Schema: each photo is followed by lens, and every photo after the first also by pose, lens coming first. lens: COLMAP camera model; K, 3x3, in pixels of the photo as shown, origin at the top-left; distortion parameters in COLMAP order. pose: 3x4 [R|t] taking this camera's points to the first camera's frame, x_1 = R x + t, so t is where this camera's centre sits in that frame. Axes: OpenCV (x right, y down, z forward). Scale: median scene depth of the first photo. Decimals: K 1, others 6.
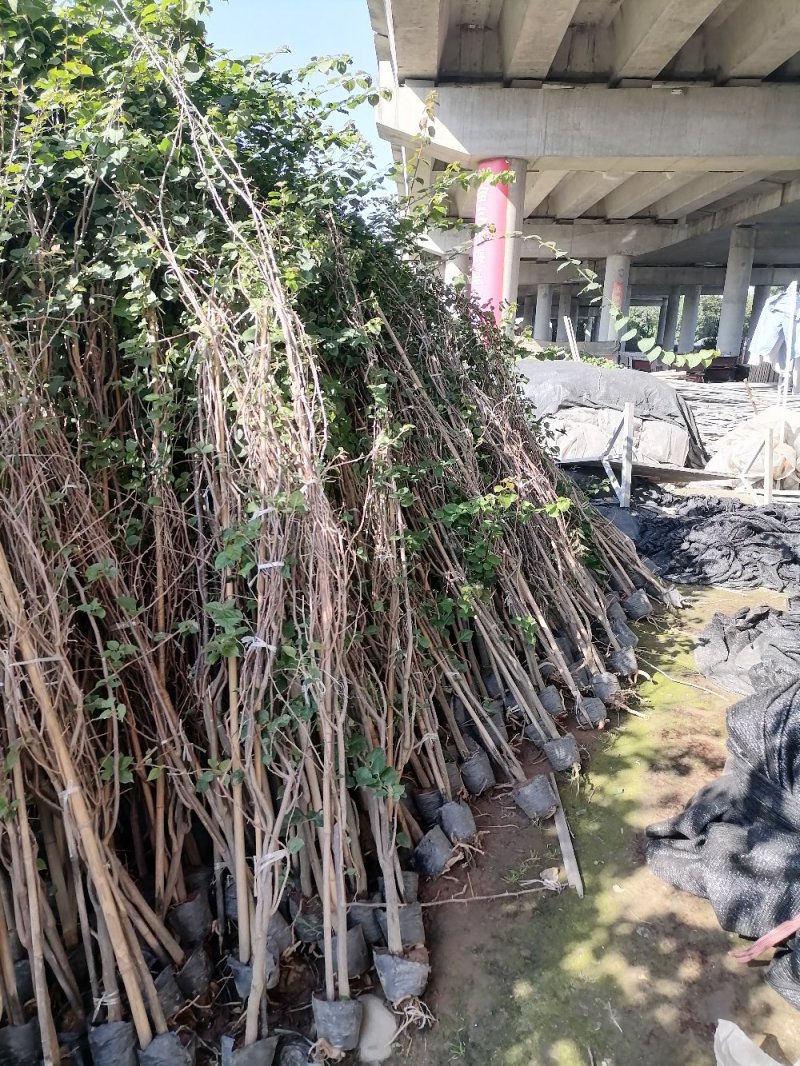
lens RADIAL K [[793.6, 0, 400.4], [0, 793.6, 522.2], [0, 0, 1]] dist [0.034485, -0.002908]
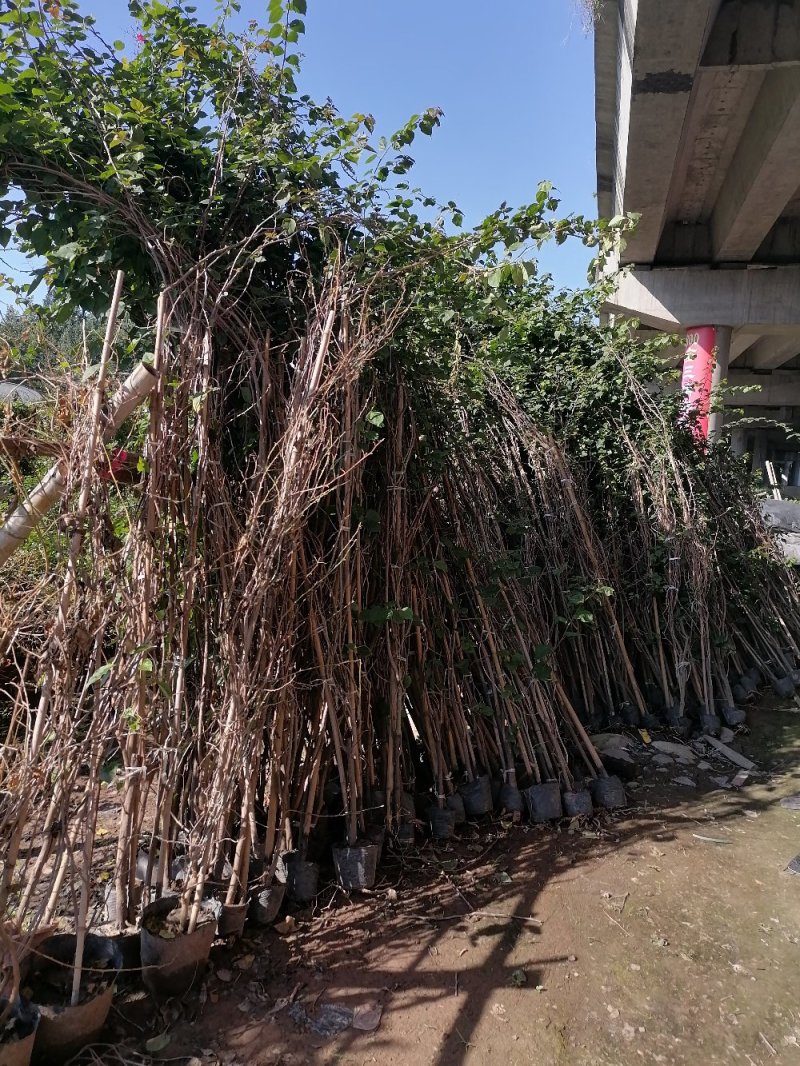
lens RADIAL K [[836.9, 0, 427.1], [0, 836.9, 522.2], [0, 0, 1]] dist [0.038786, -0.006939]
pose [[0.984488, 0.042371, -0.170261, -0.277379], [-0.070686, 0.983947, -0.163863, 0.244713], [0.160585, 0.173356, 0.971679, -0.971831]]
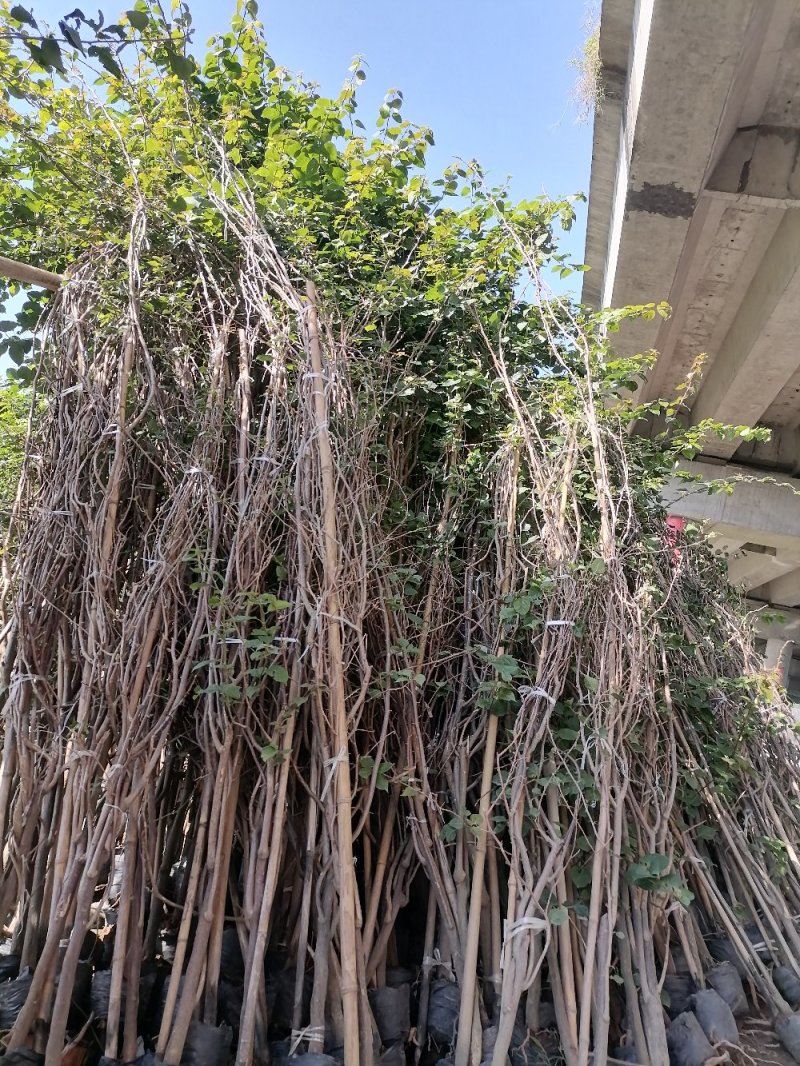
lens RADIAL K [[791.7, 0, 399.7], [0, 791.7, 536.3], [0, 0, 1]] dist [0.032032, -0.002654]
pose [[0.962844, 0.186724, -0.195105, -0.104937], [-0.247248, 0.900100, -0.358732, 0.200702], [0.108630, 0.393643, 0.912823, 0.039403]]
